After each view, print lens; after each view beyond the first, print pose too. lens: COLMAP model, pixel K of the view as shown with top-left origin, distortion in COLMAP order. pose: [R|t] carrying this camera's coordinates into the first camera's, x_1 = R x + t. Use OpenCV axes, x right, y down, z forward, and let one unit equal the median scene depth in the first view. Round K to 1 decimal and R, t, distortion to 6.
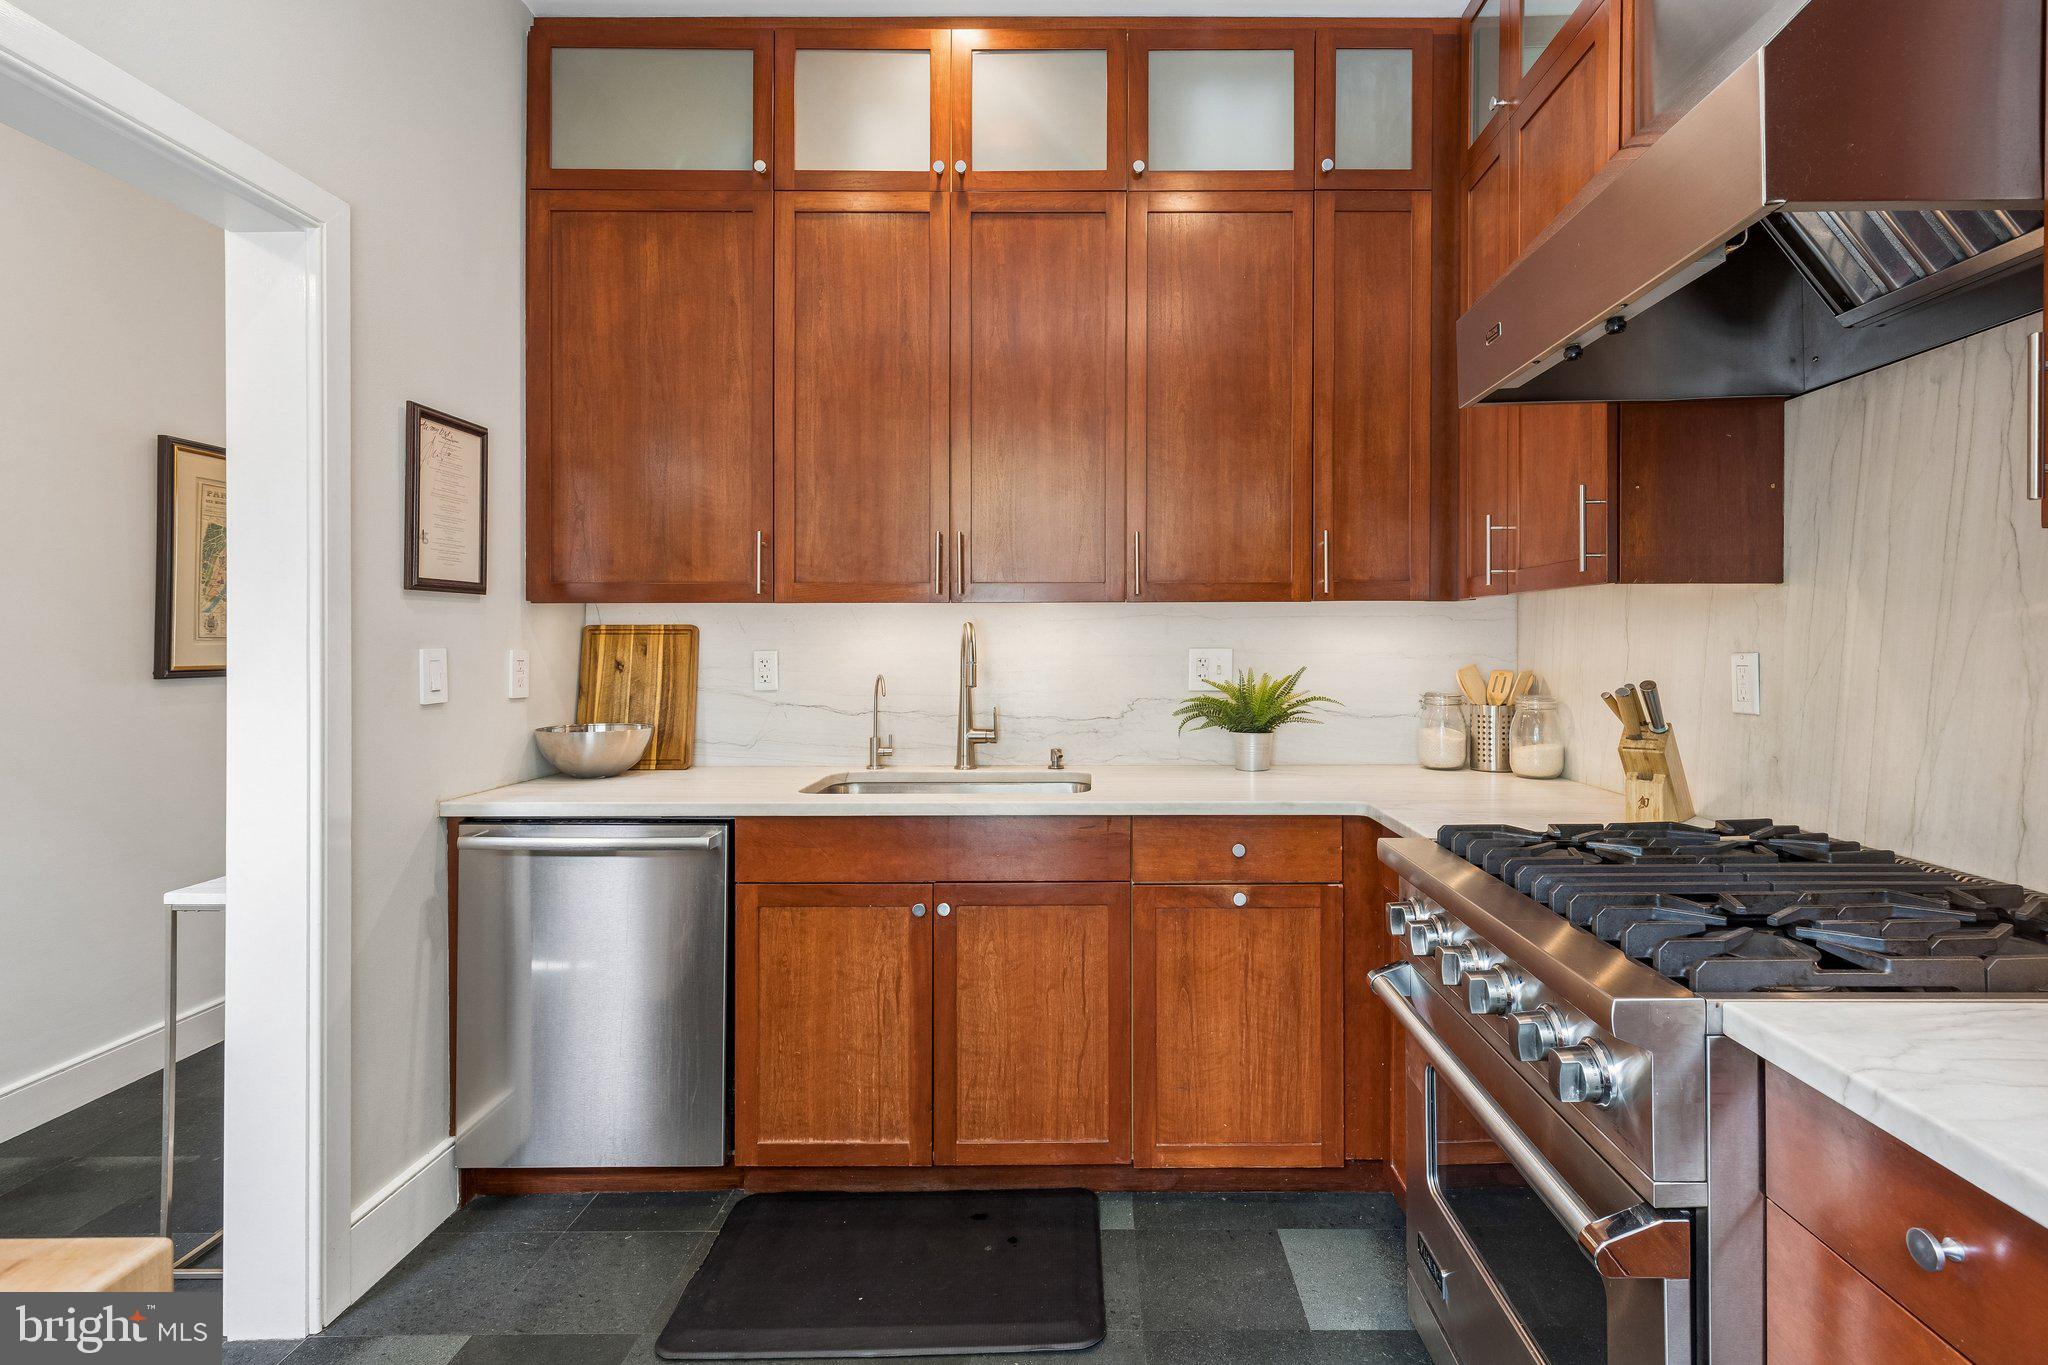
lens RADIAL K [[945.1, 0, 1090.9], [0, 945.1, 644.0], [0, 0, 1]] dist [0.000114, -0.000038]
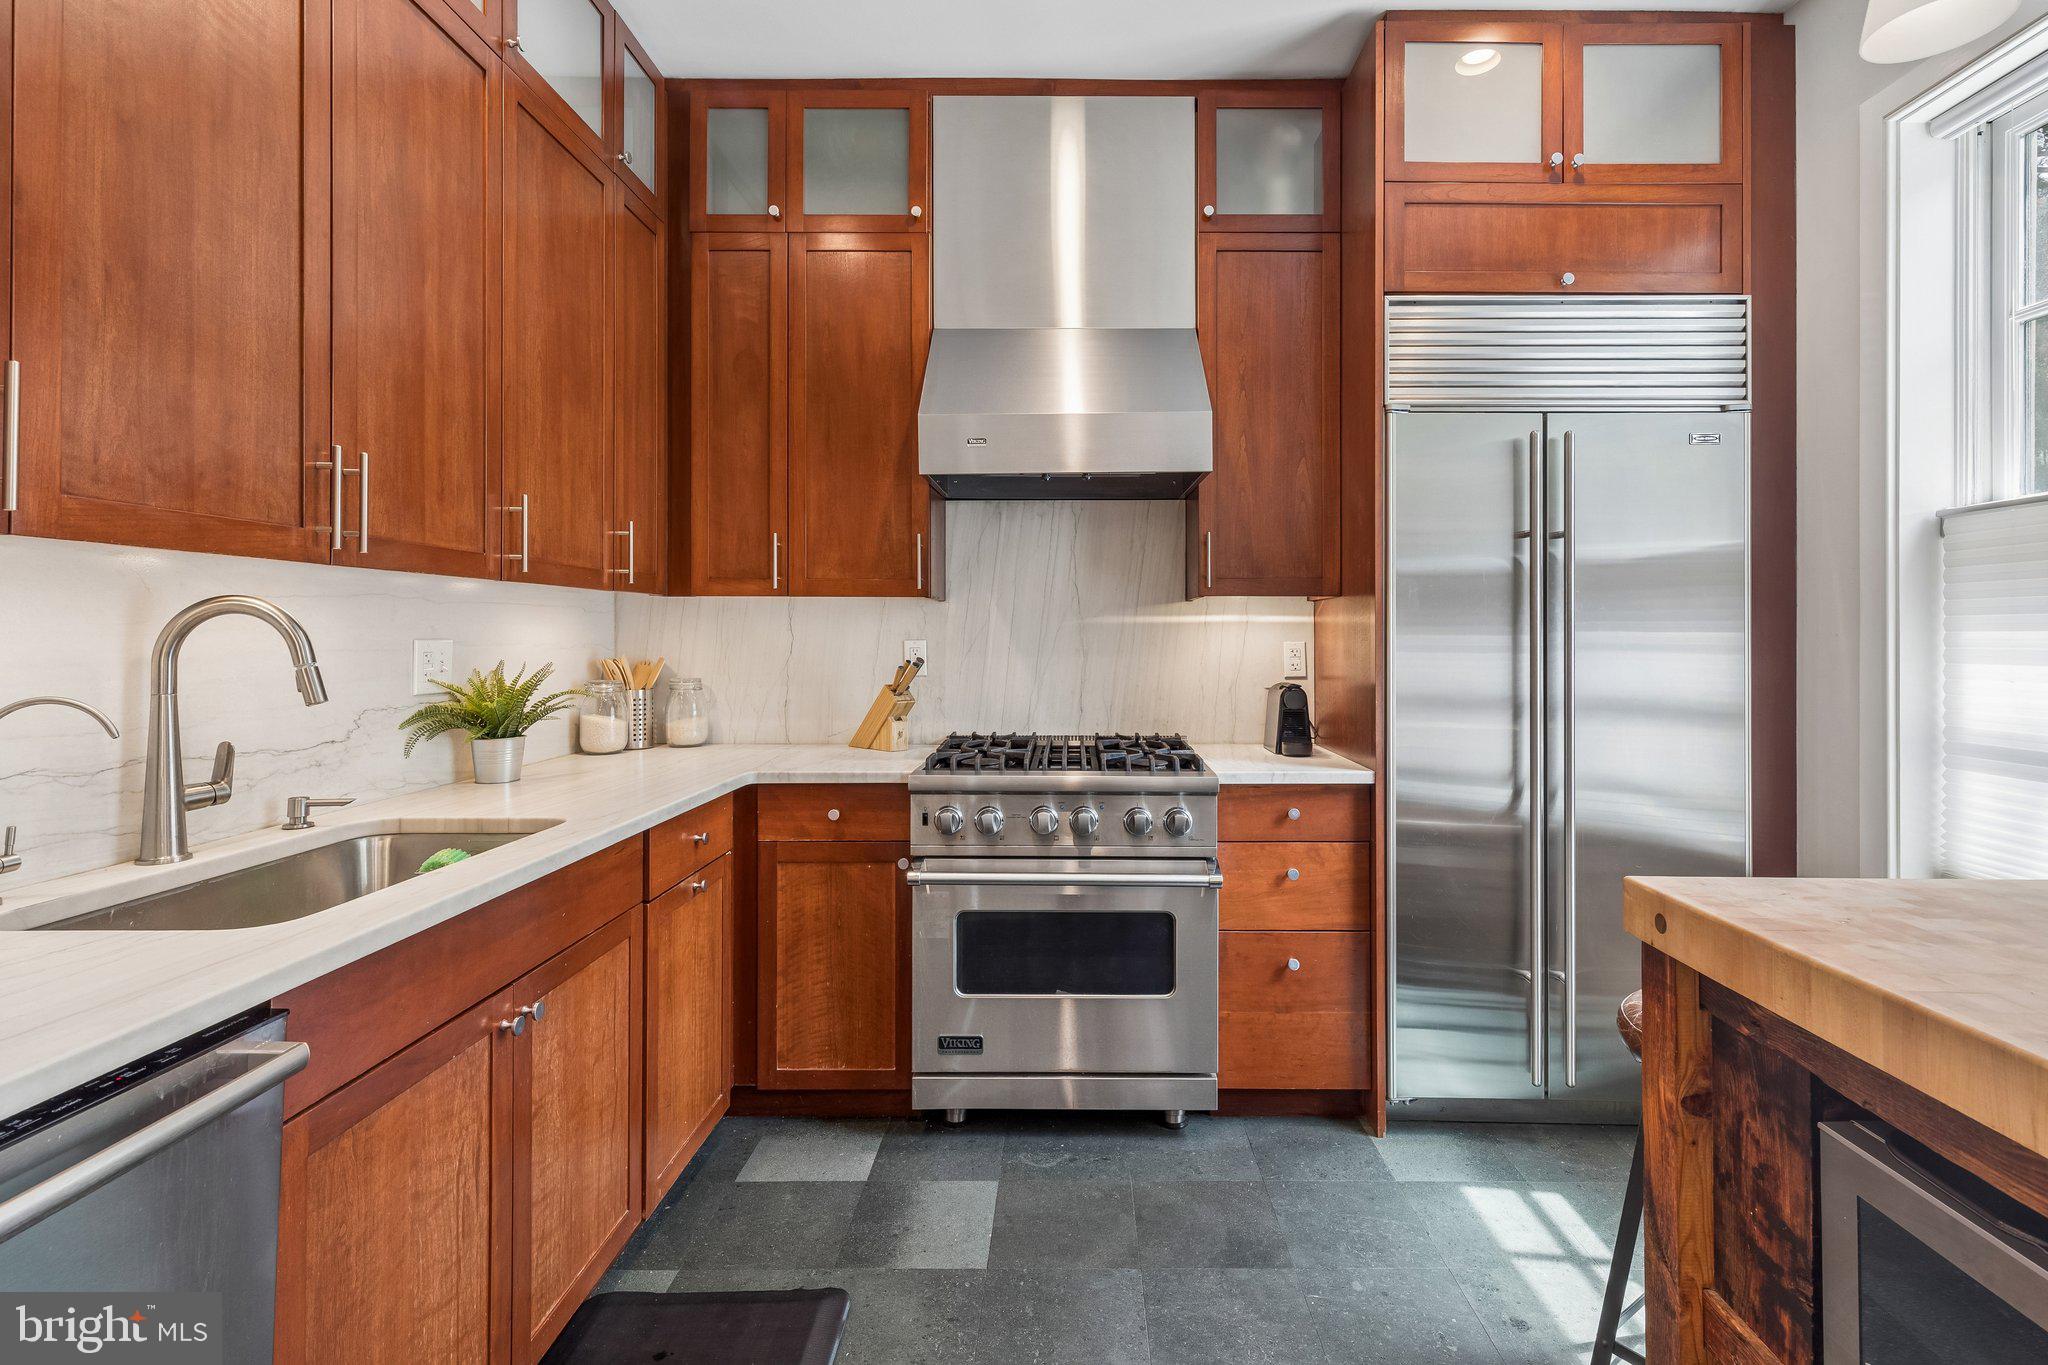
lens RADIAL K [[947.3, 0, 1083.0], [0, 947.3, 624.9], [0, 0, 1]] dist [-0.000492, -0.000078]
pose [[0.002180, 0.012134, 0.999924, -0.852800], [-0.001113, 0.999926, -0.012132, 0.001724], [-0.999997, -0.001087, 0.002193, 0.586613]]
